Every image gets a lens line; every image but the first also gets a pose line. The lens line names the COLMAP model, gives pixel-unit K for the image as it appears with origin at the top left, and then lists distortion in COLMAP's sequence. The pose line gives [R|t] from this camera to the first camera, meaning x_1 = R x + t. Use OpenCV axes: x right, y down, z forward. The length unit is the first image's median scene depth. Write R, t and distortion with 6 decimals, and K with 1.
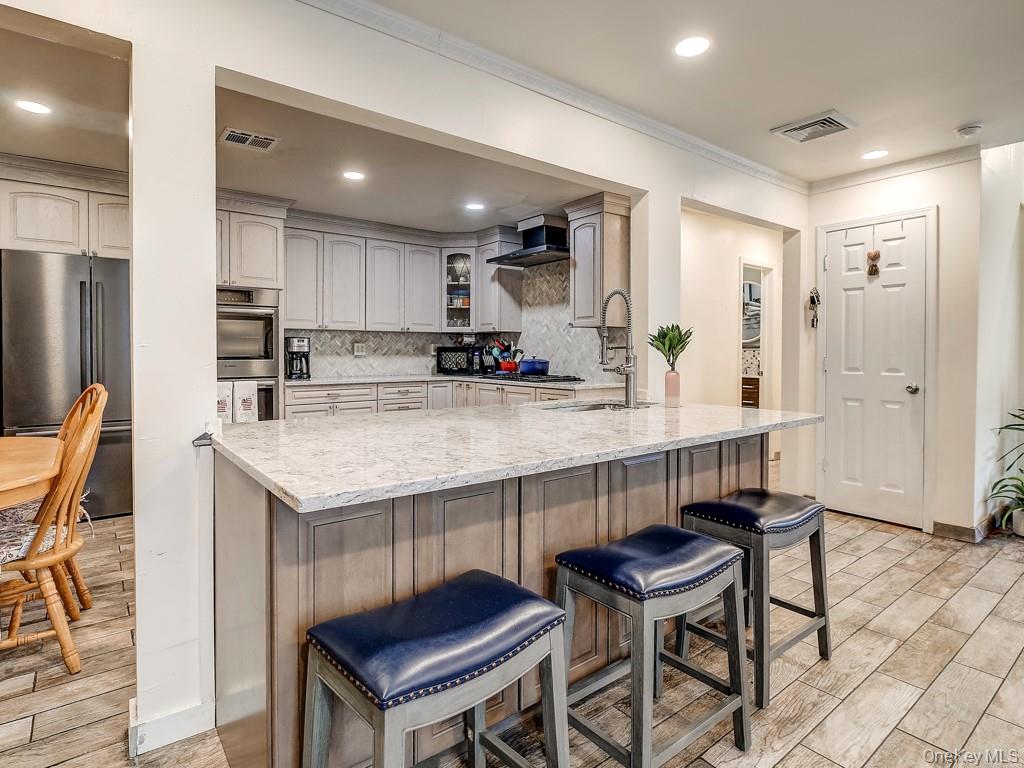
lens RADIAL K [[542.3, 0, 471.6], [0, 542.3, 356.4], [0, 0, 1]] dist [0.000944, 0.000246]
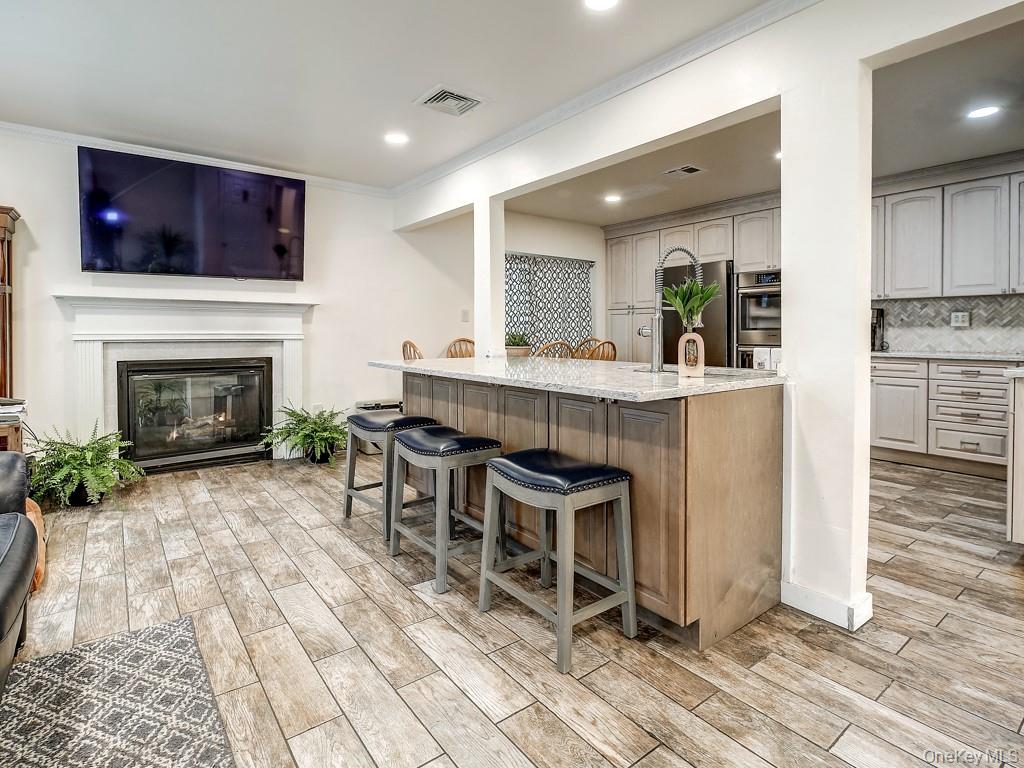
lens RADIAL K [[540.5, 0, 561.2], [0, 540.5, 337.7], [0, 0, 1]] dist [0.001695, -0.000112]
pose [[0.087960, 0.008108, -0.996091, 0.565302], [-0.010696, 0.999917, 0.007195, 0.015411], [0.996067, 0.010021, 0.088040, 0.332959]]
